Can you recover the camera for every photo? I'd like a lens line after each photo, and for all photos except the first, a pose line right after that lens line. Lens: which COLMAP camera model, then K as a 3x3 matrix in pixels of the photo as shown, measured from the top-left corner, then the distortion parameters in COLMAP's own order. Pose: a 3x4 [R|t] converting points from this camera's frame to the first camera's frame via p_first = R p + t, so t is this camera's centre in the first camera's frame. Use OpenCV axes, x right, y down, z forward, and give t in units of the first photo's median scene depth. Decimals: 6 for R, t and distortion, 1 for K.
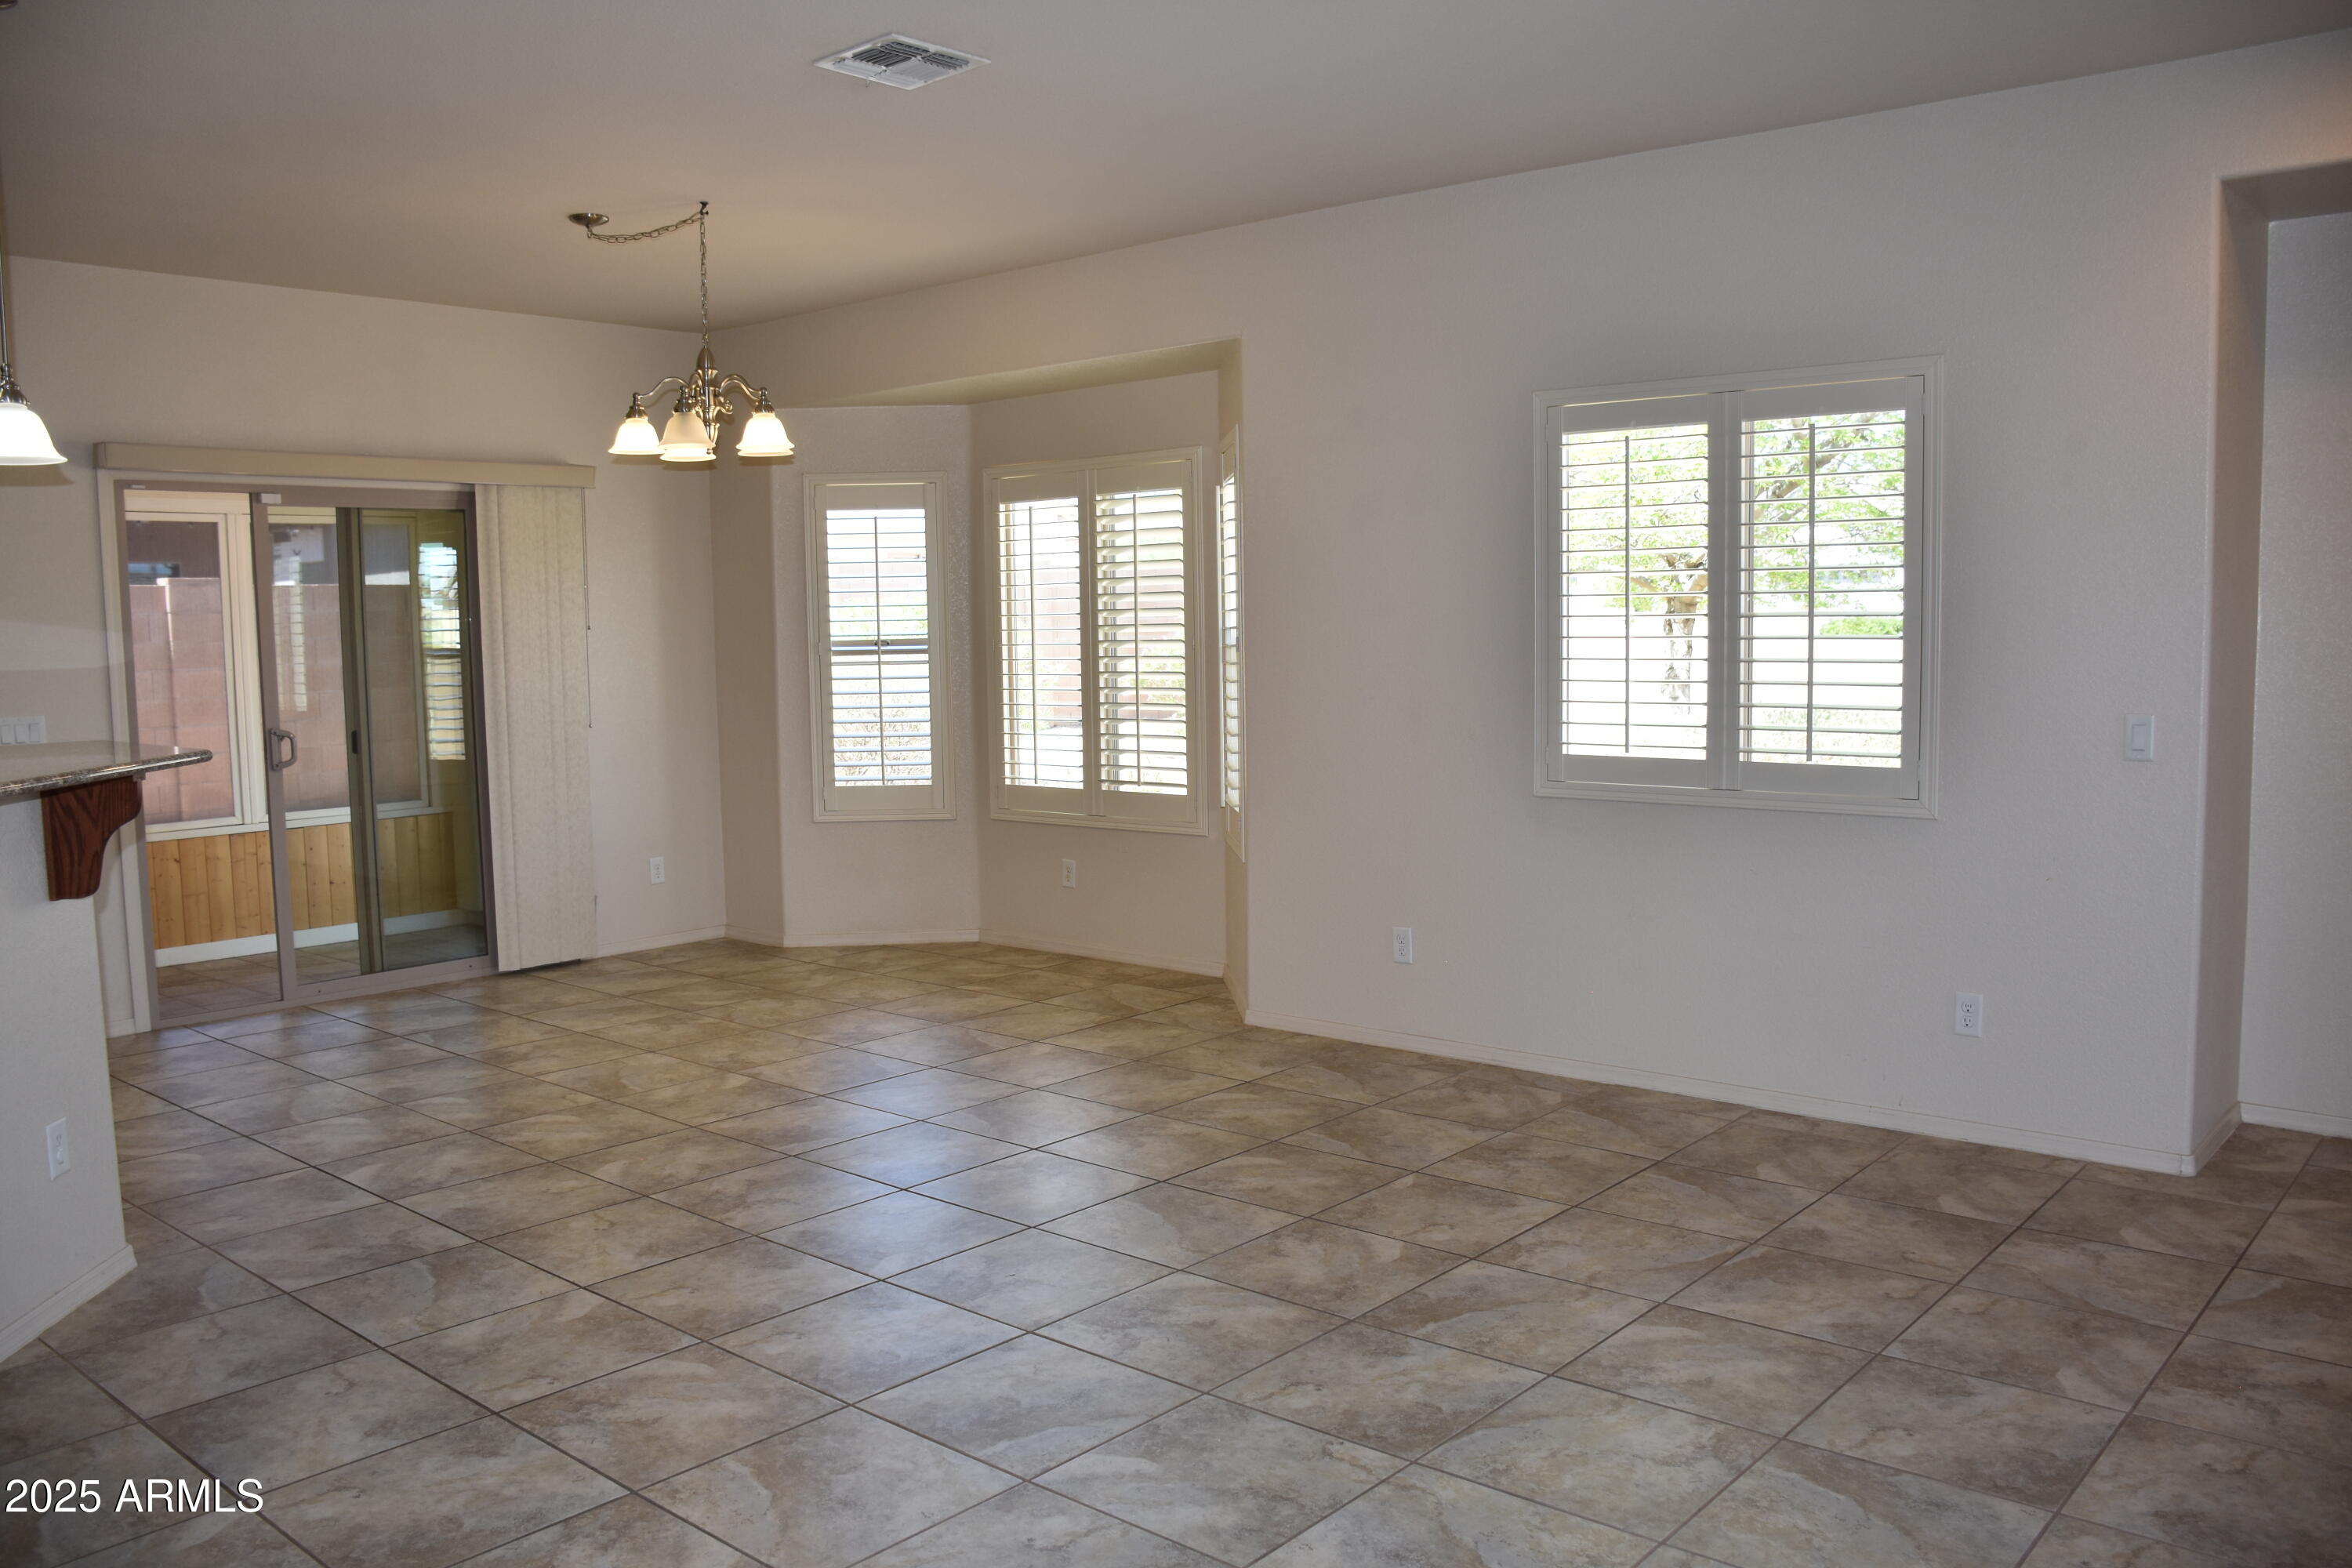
lens RADIAL K [[1838.8, 0, 1163.3], [0, 1838.8, 794.0], [0, 0, 1]] dist [-0.149501, 0.097840]
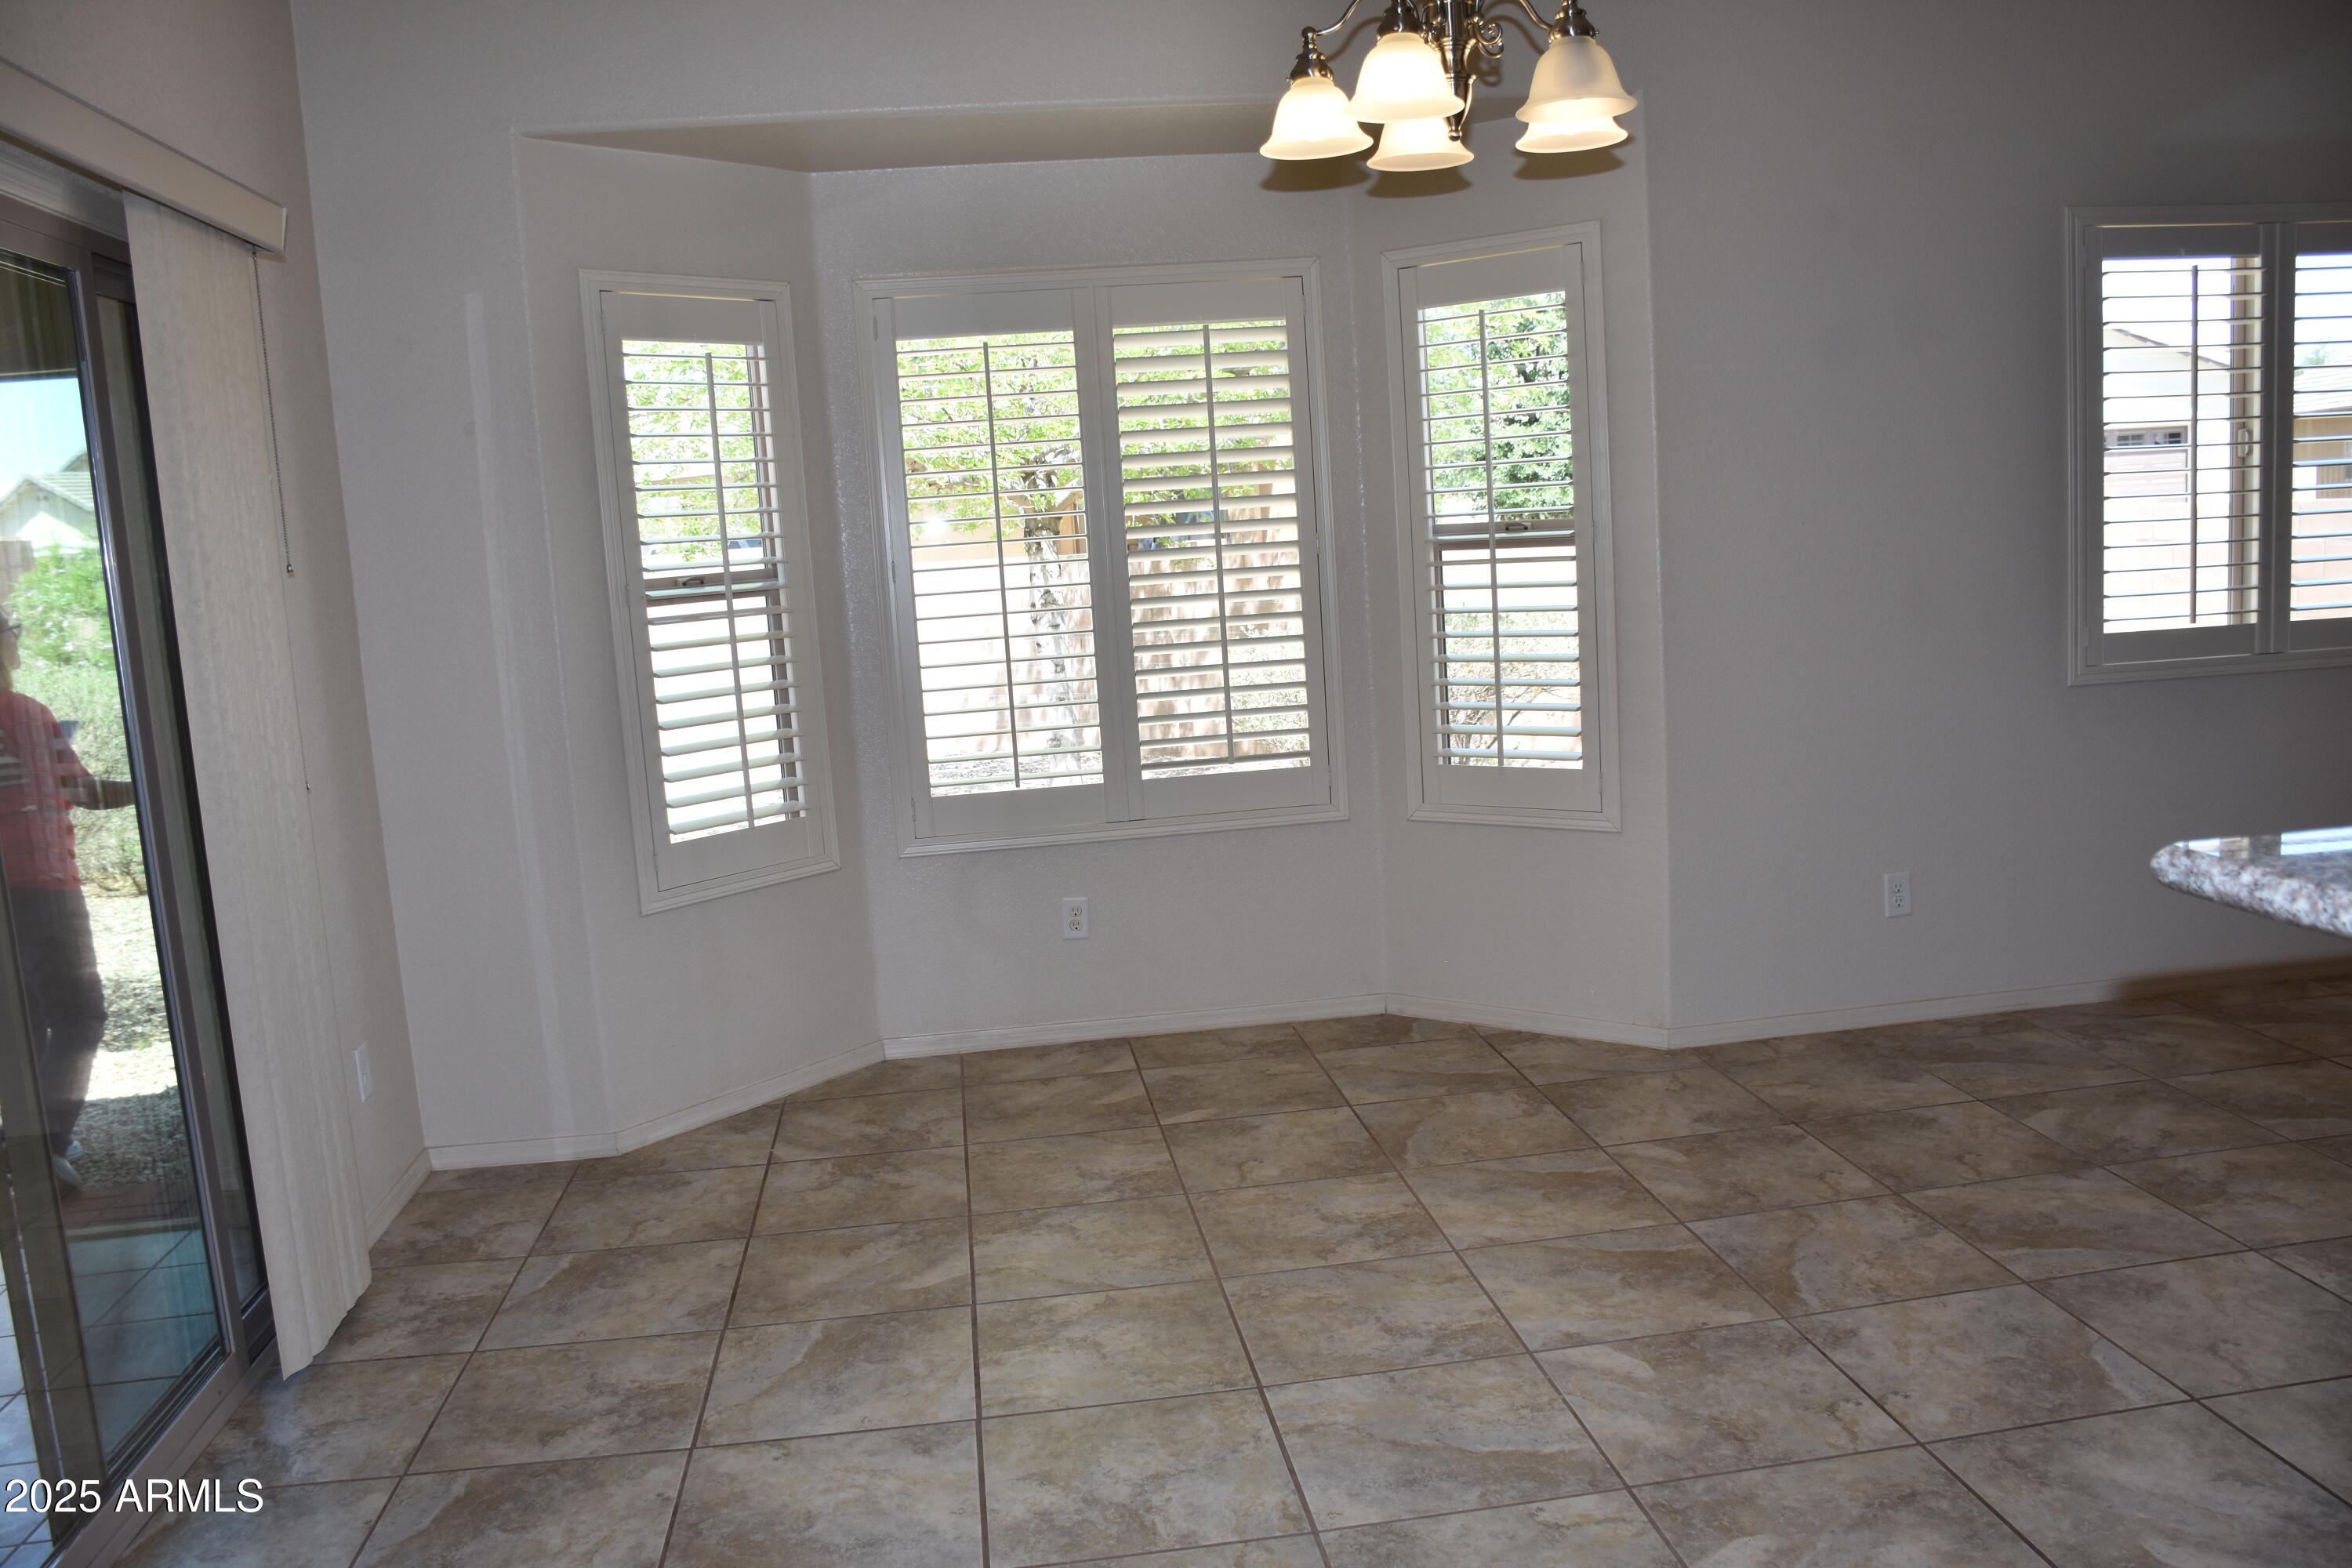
lens RADIAL K [[1838.8, 0, 1163.3], [0, 1838.8, 794.0], [0, 0, 1]] dist [-0.149501, 0.097840]
pose [[0.662467, -0.130421, 0.737650, -0.682071], [0.118830, 0.990555, 0.068418, -0.054857], [-0.739606, 0.042330, 0.671708, 0.738444]]
